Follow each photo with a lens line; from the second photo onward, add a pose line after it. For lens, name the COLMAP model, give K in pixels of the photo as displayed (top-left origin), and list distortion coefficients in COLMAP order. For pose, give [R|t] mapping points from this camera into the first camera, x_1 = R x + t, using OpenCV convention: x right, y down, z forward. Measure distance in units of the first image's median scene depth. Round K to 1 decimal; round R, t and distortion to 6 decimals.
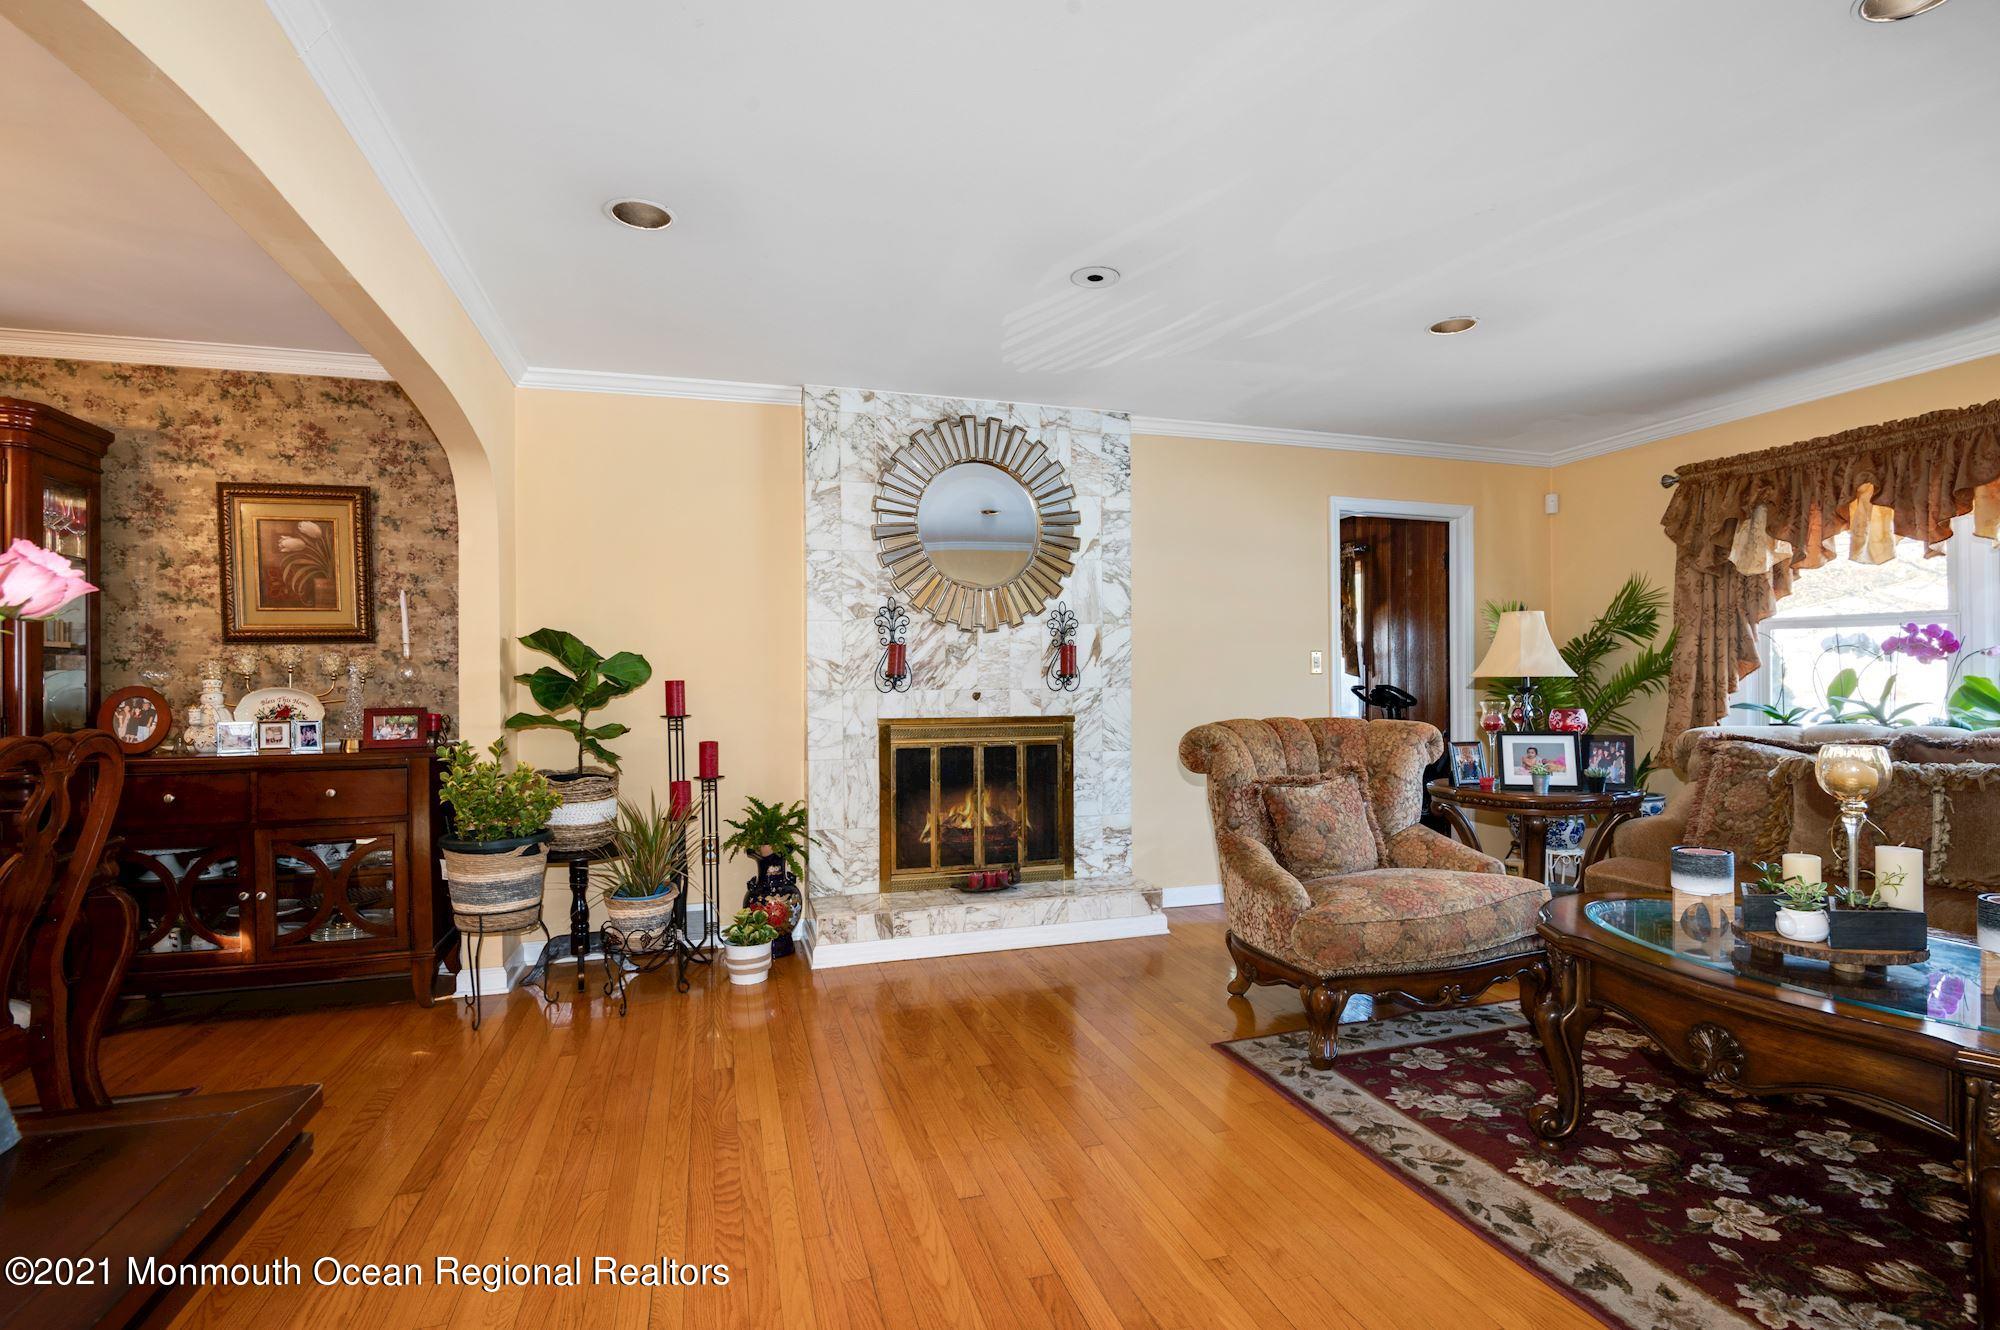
lens RADIAL K [[943.8, 0, 1003.7], [0, 943.8, 688.3], [0, 0, 1]] dist [0.012835, -0.020774]
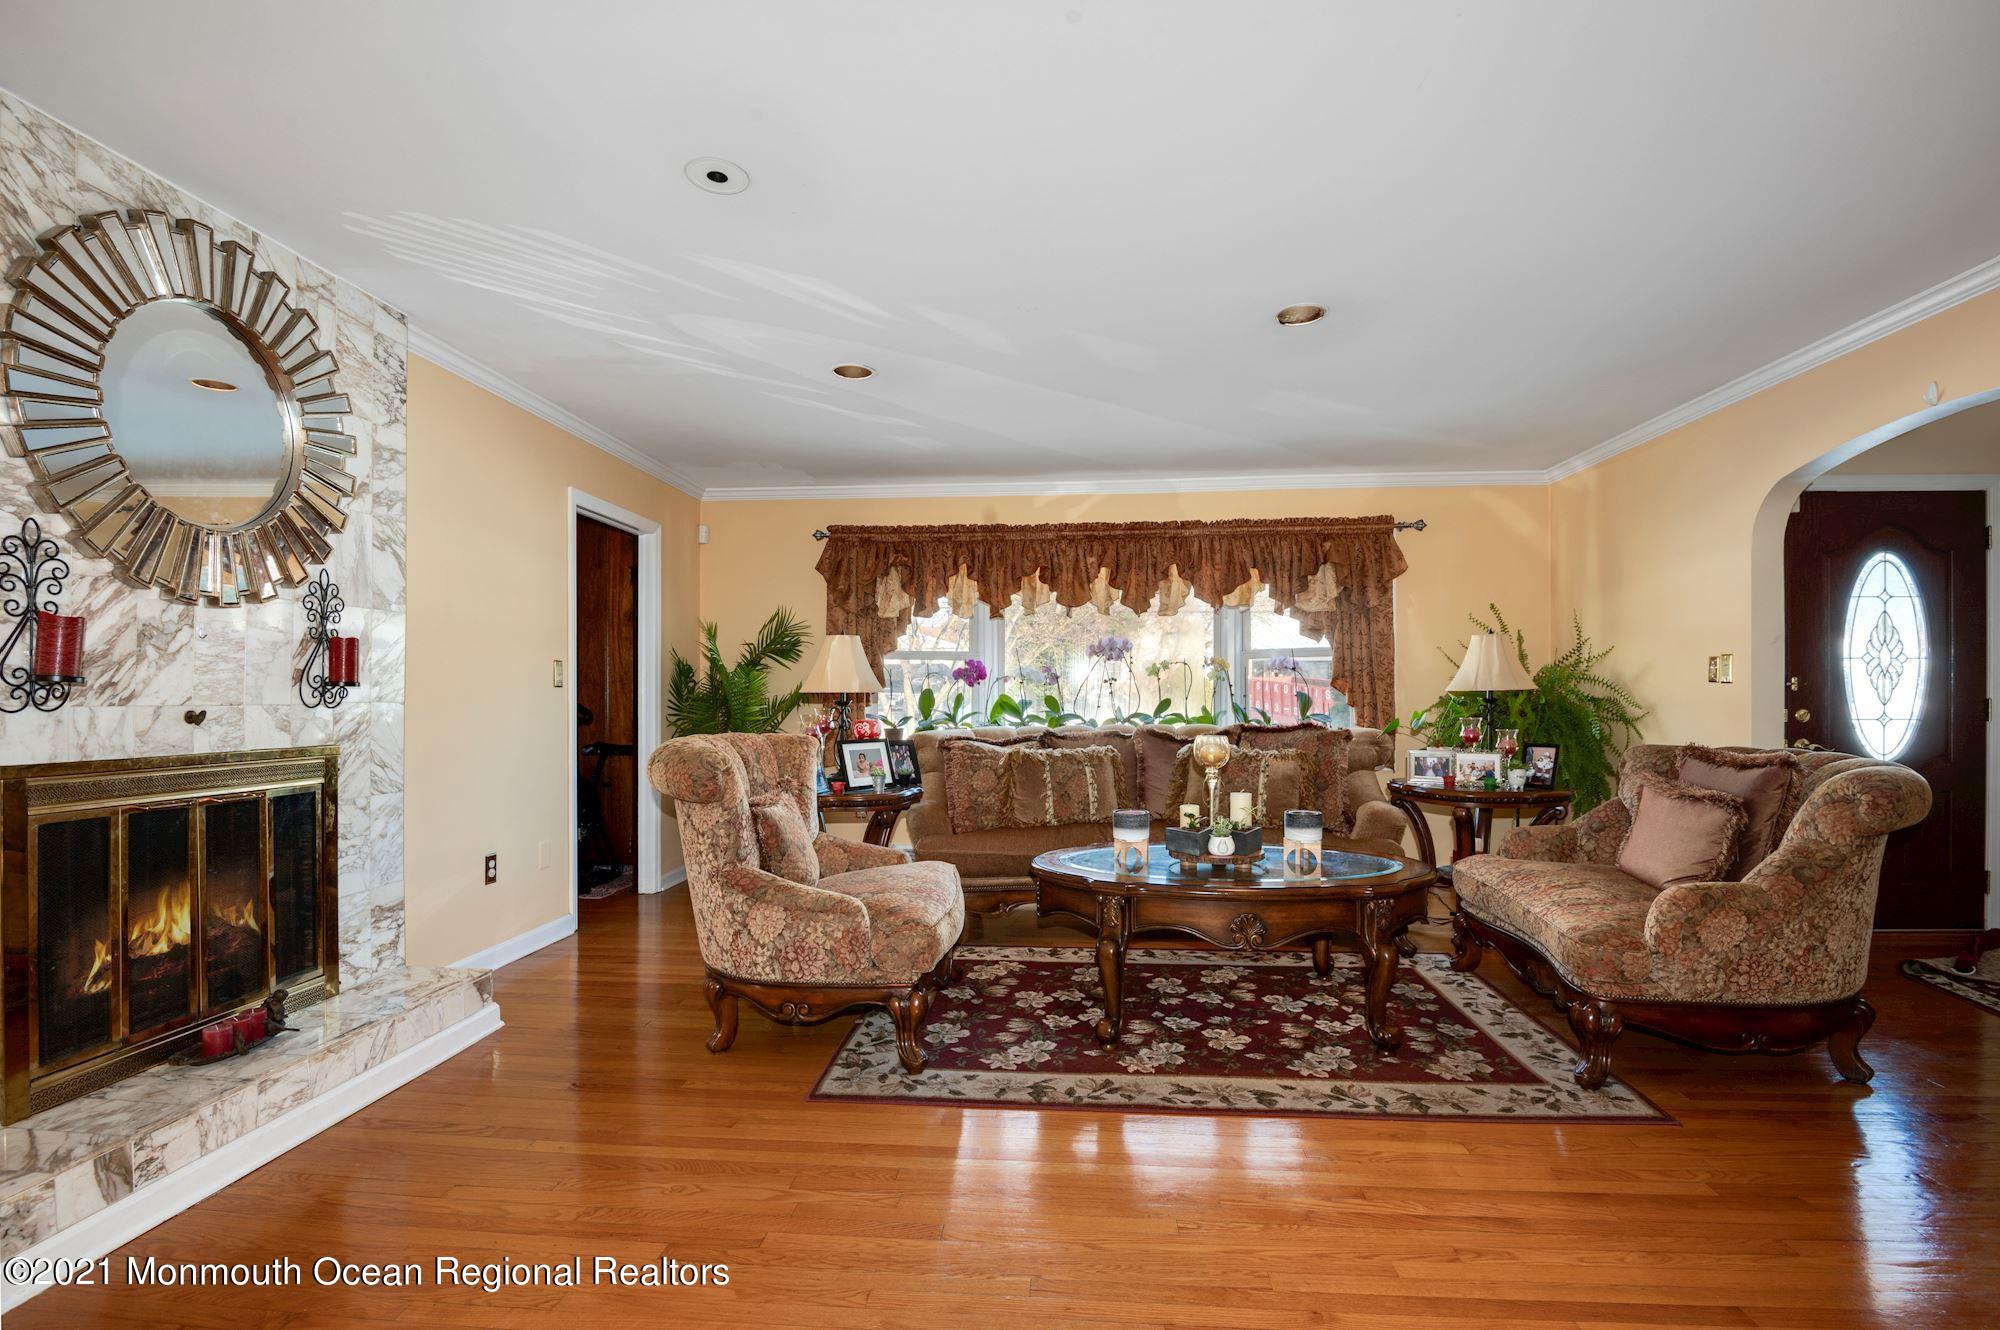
lens RADIAL K [[939.7, 0, 997.2], [0, 939.7, 700.7], [0, 0, 1]] dist [-0.001615, -0.015920]
pose [[0.373825, 0.001430, 0.927498, -0.386542], [0.003187, 0.999991, -0.002826, 0.001557], [-0.927494, 0.004012, 0.373818, 0.360149]]
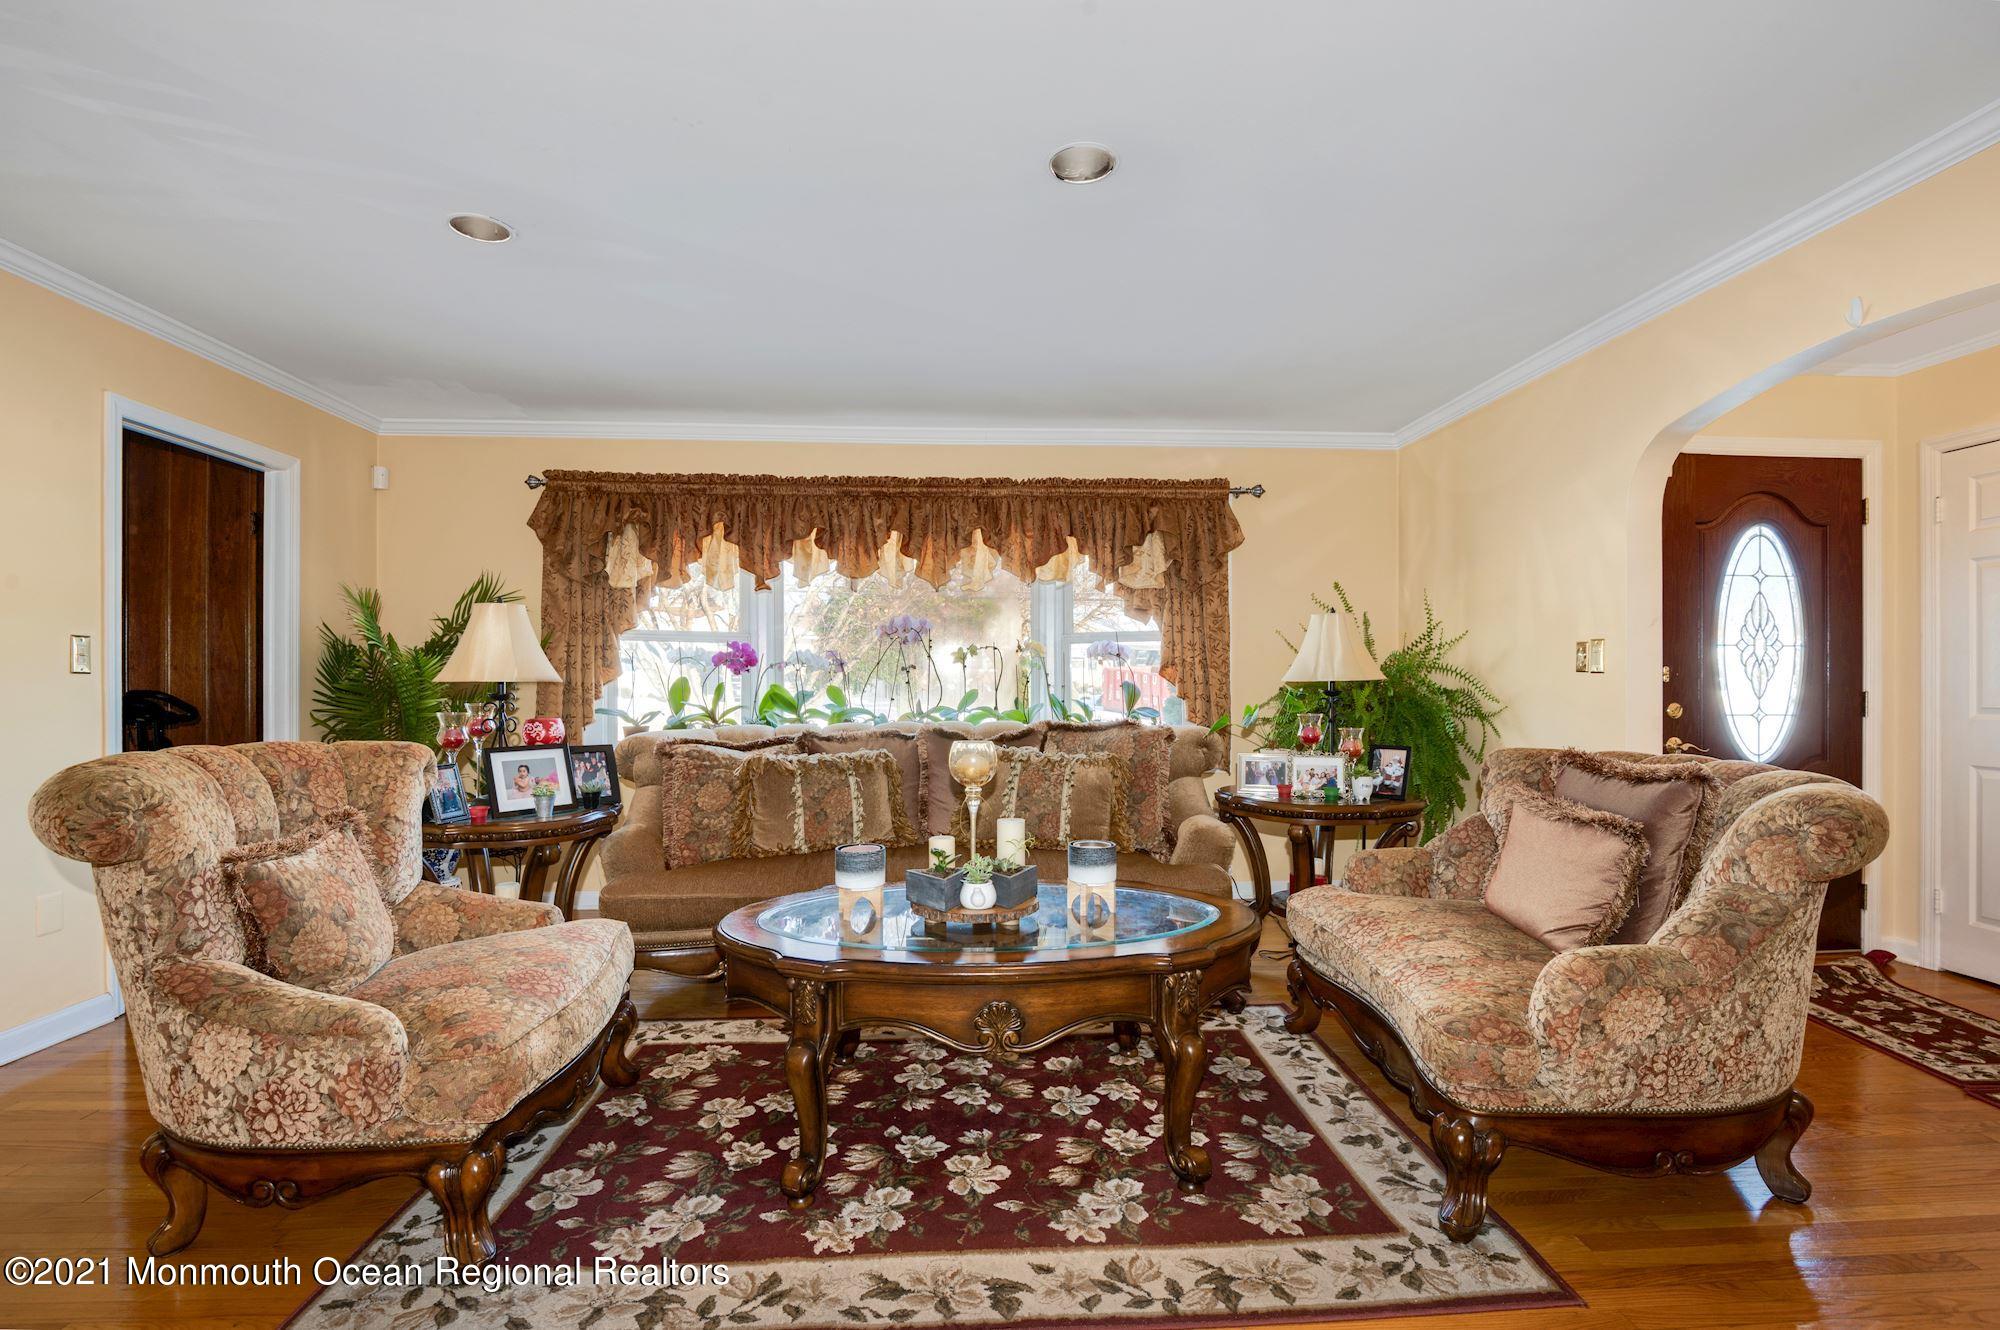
lens RADIAL K [[943.8, 0, 1003.7], [0, 943.8, 688.3], [0, 0, 1]] dist [0.012835, -0.020774]
pose [[0.238795, 0.003854, 0.971062, -0.140702], [0.002510, 0.999986, -0.004586, -0.001044], [-0.971067, 0.003533, 0.238782, 0.328707]]
